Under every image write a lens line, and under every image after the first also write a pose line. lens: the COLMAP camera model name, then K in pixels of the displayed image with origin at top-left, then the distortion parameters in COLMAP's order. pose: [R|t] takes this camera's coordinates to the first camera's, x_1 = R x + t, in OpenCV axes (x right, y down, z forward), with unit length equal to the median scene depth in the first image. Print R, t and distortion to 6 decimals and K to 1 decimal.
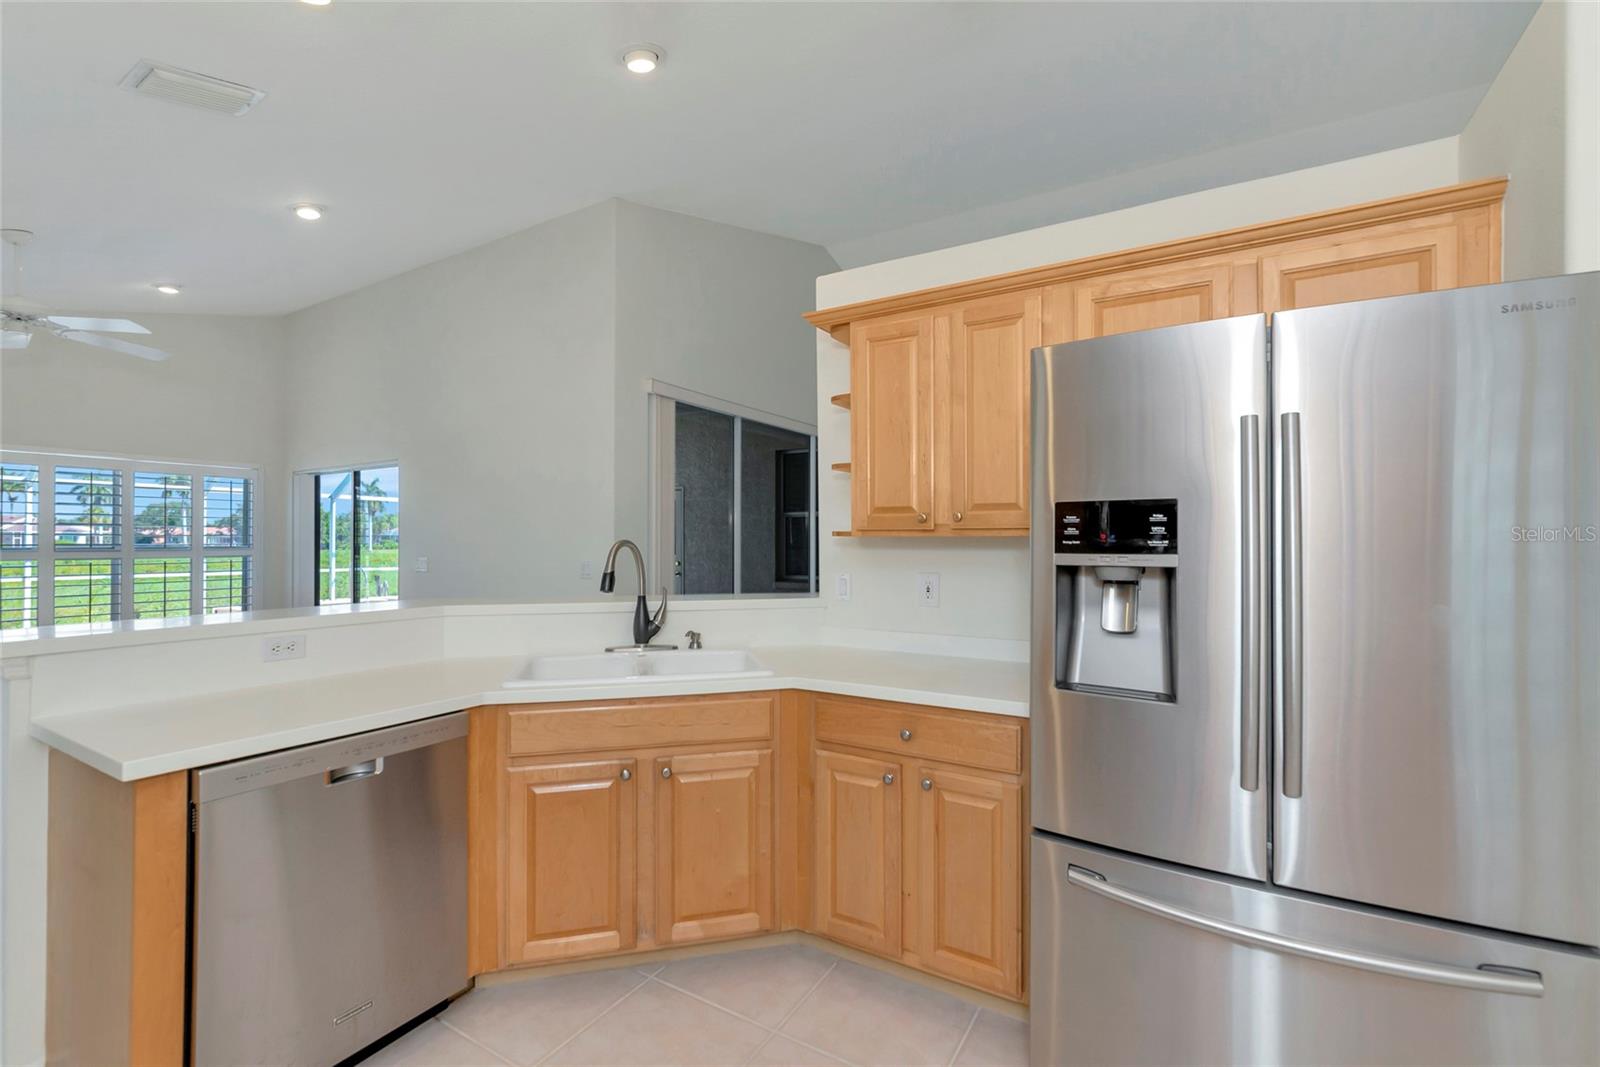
lens RADIAL K [[691.0, 0, 793.8], [0, 691.0, 534.1], [0, 0, 1]] dist [-0.001179, 0.000042]
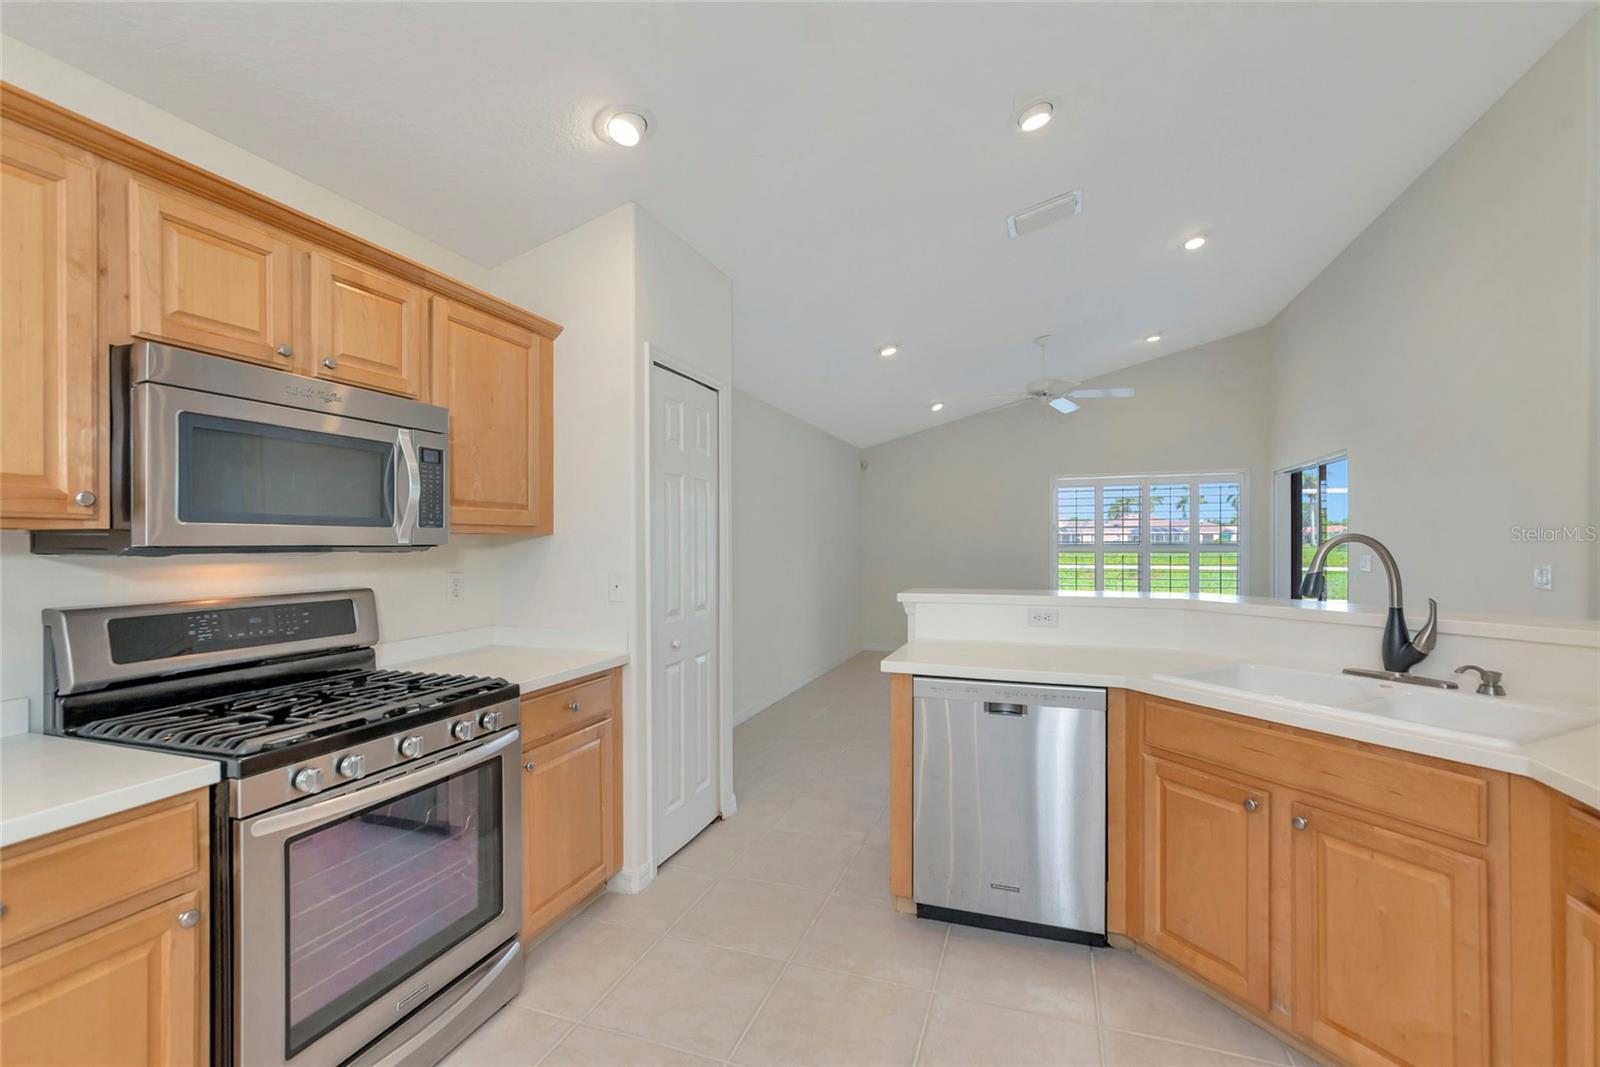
lens RADIAL K [[691.0, 0, 796.6], [0, 691.0, 543.1], [0, 0, 1]] dist [-0.001179, 0.000042]
pose [[0.192637, -0.006332, -0.981250, 0.385743], [0.025780, 0.999667, -0.001389, 0.003397], [0.980931, -0.025029, 0.192736, 0.218462]]
